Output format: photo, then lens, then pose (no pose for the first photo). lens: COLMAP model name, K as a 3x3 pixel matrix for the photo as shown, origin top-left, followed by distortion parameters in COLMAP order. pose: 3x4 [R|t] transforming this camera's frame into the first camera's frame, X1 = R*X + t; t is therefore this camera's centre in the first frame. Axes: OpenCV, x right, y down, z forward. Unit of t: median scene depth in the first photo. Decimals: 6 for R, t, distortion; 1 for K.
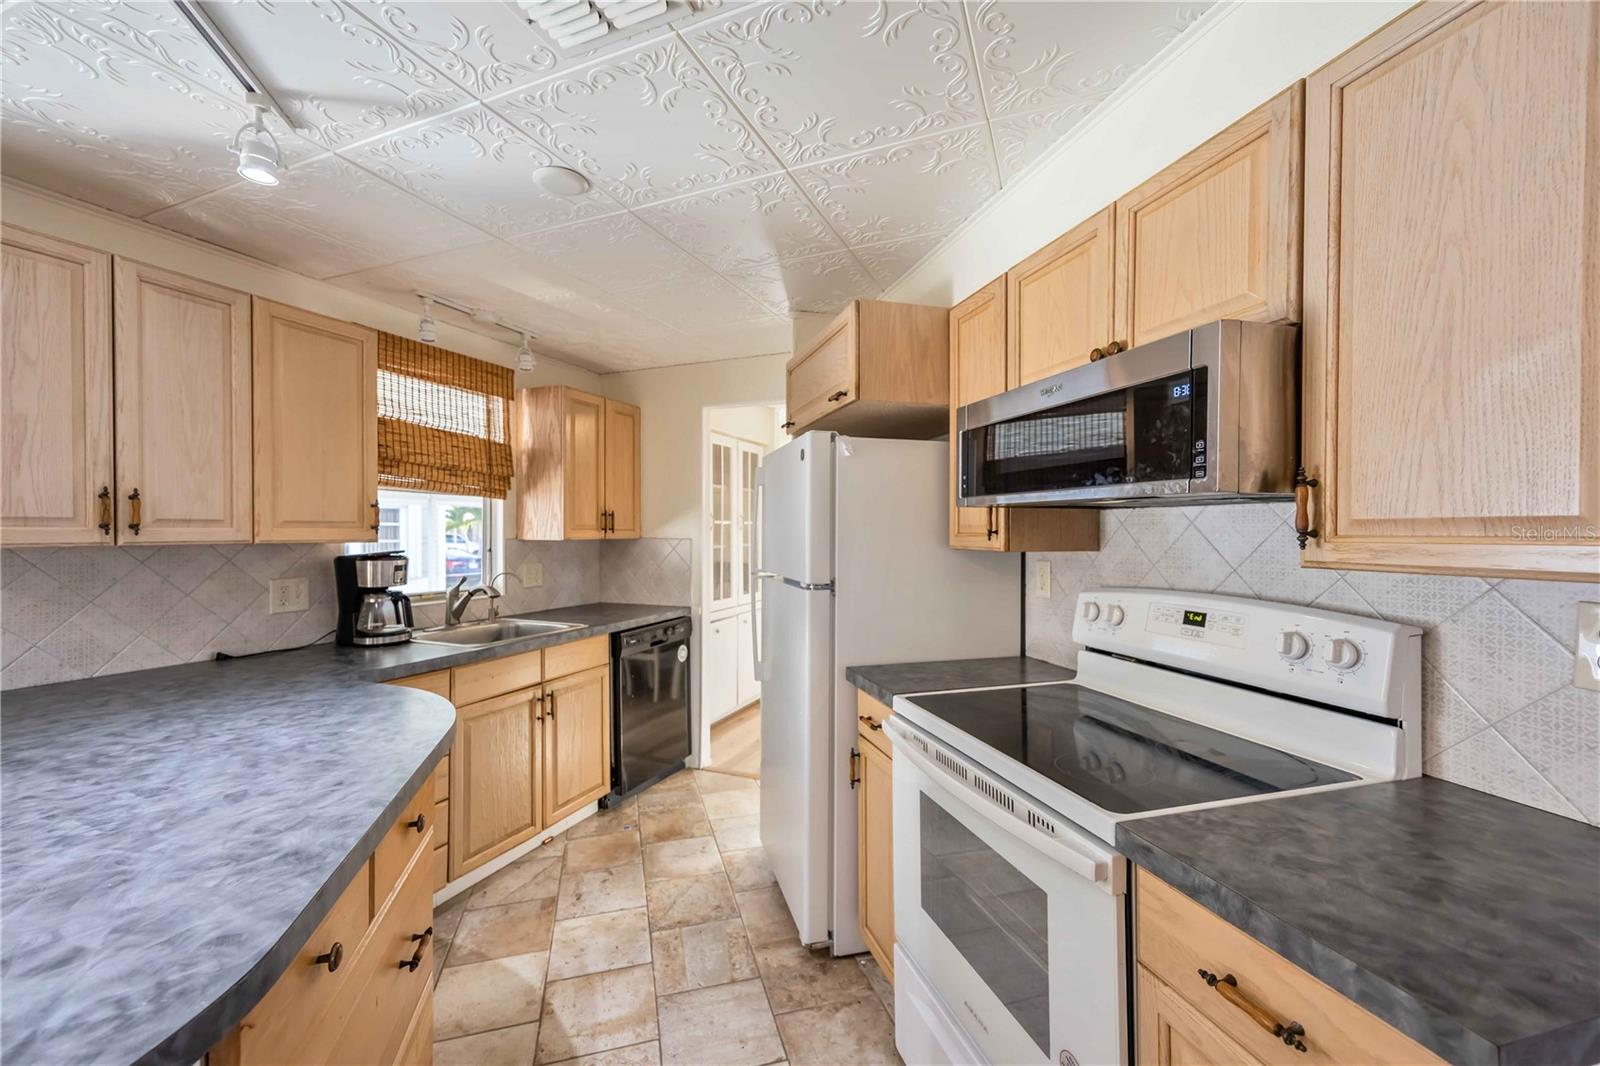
lens RADIAL K [[639.2, 0, 805.0], [0, 639.2, 535.6], [0, 0, 1]] dist [0.002660, 0.000055]
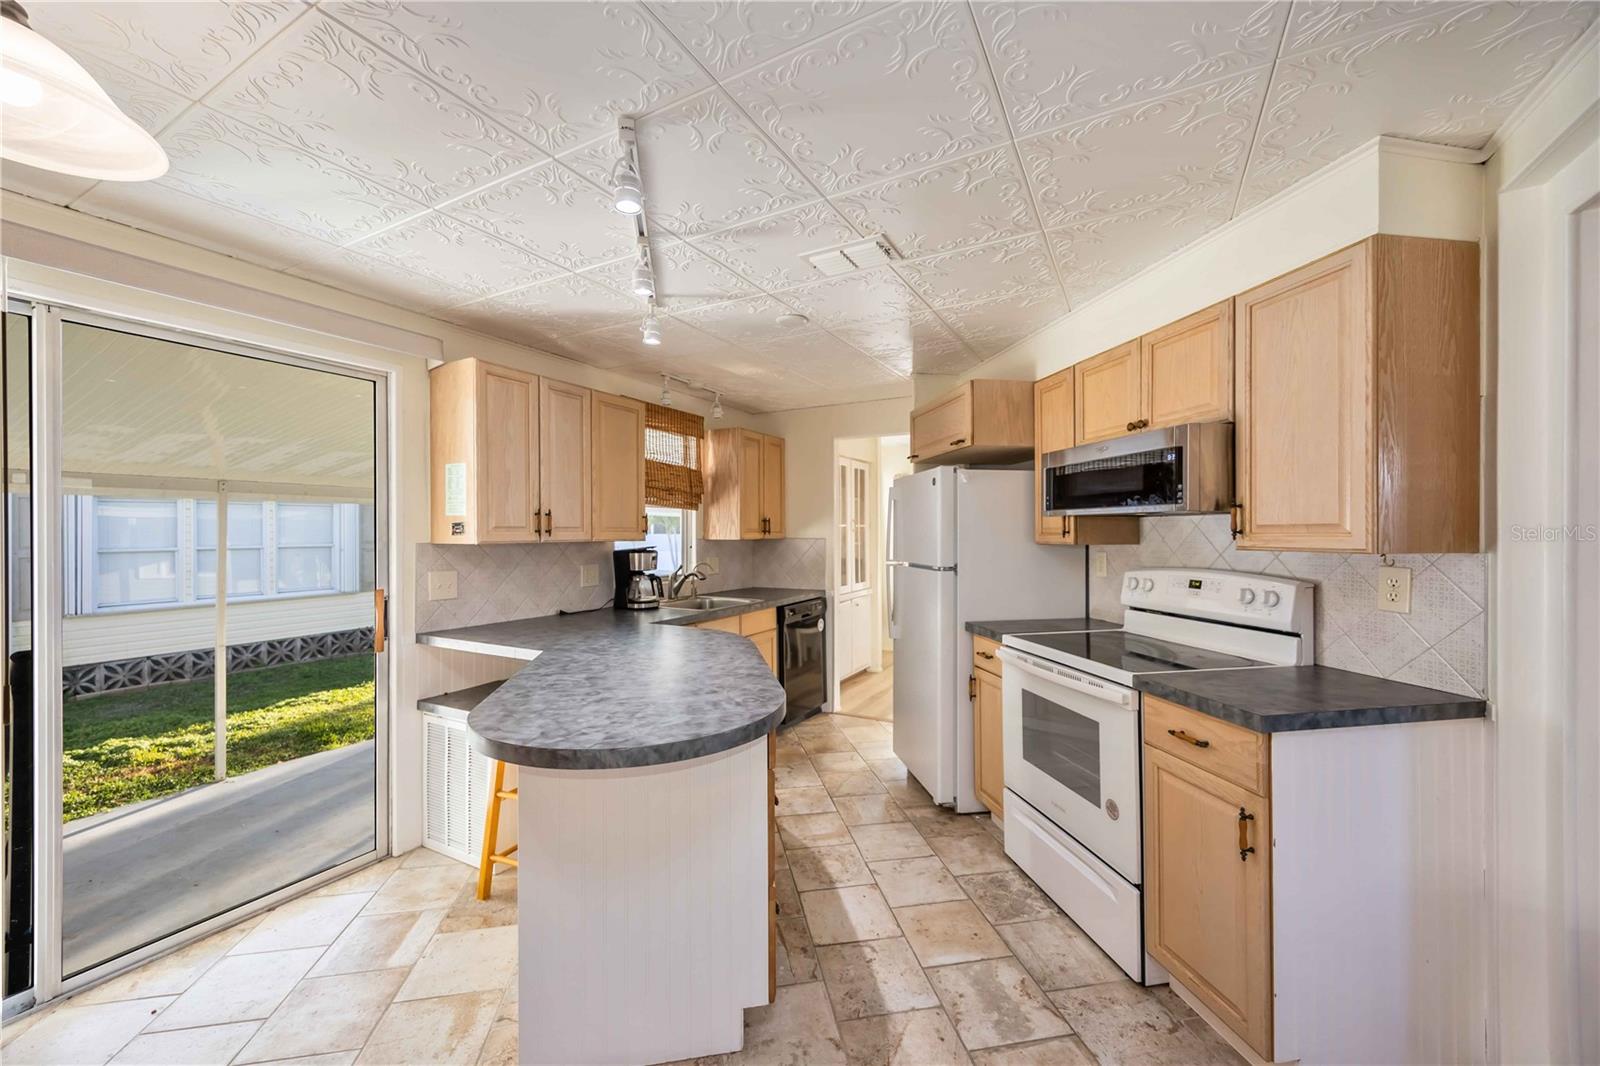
lens RADIAL K [[612.3, 0, 803.3], [0, 612.3, 535.3], [0, 0, 1]] dist [-0.001723, -0.000007]
pose [[0.993726, -0.004306, -0.111763, -0.165240], [0.004005, 0.999988, -0.002914, 0.003539], [0.111774, 0.002448, 0.993731, -0.519561]]
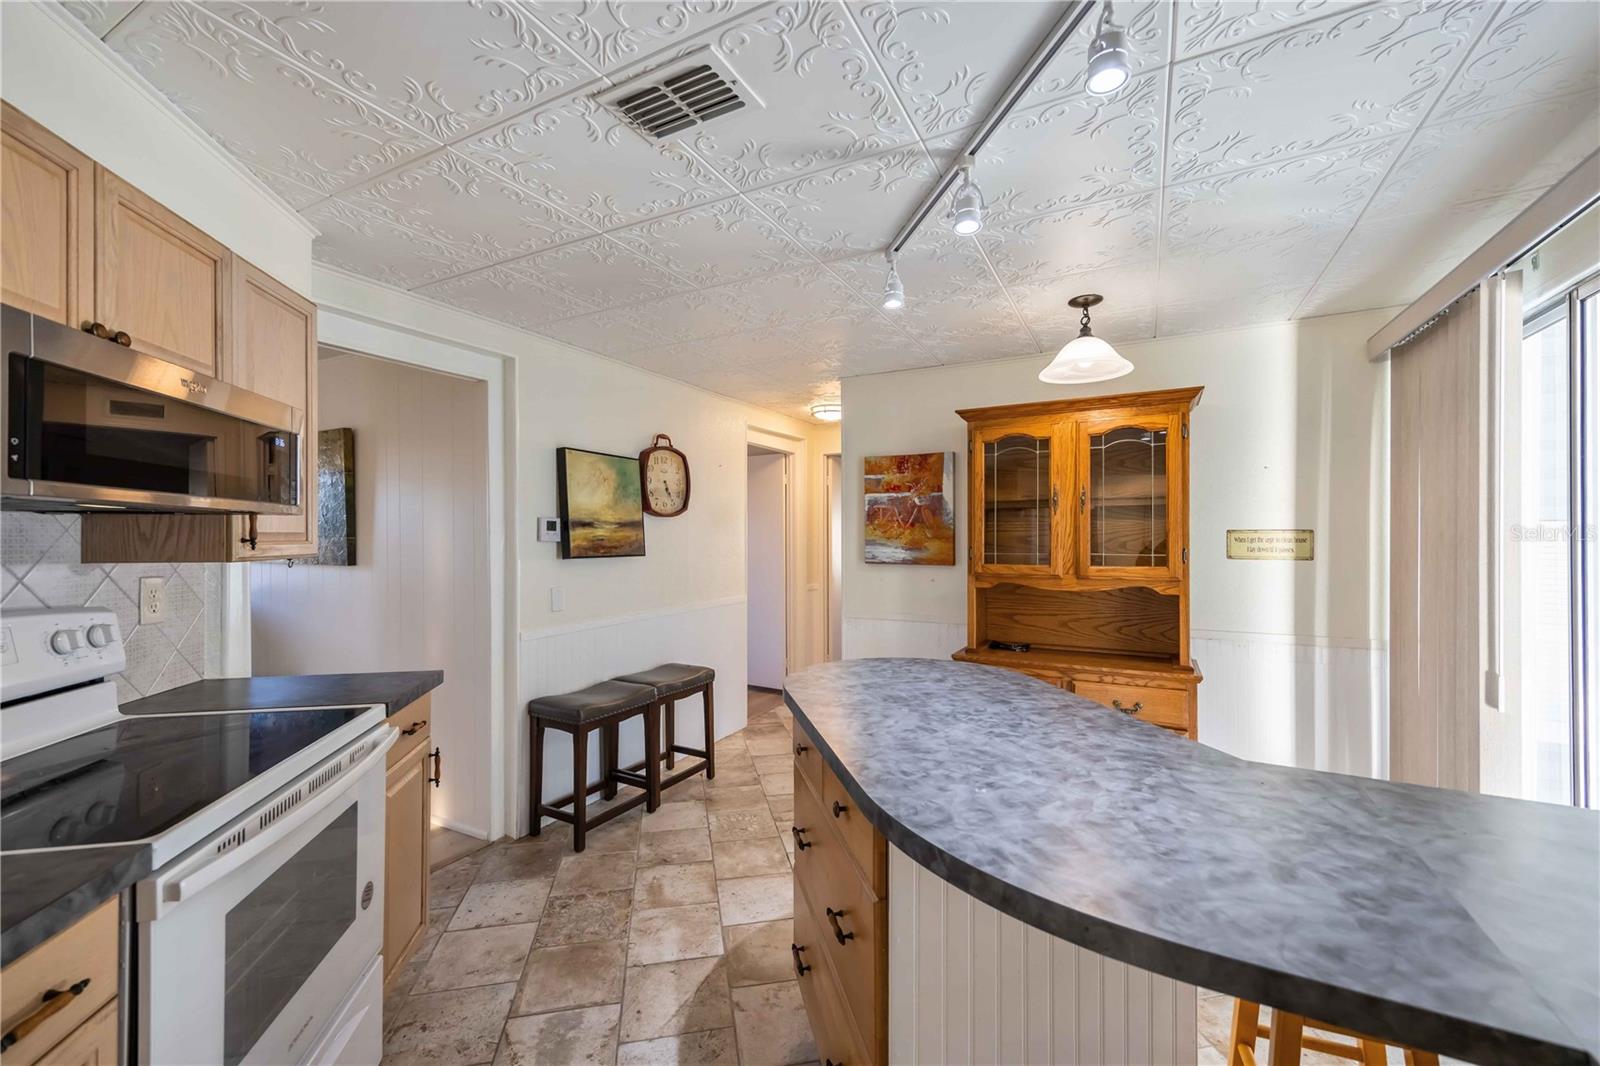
lens RADIAL K [[636.2, 0, 803.2], [0, 636.2, 542.4], [0, 0, 1]] dist [-0.000085, 0.000018]
pose [[-0.995914, -0.001889, 0.090287, -0.408278], [-0.000255, 0.999836, 0.018107, -0.014398], [-0.090307, 0.018010, -0.995751, 1.320303]]
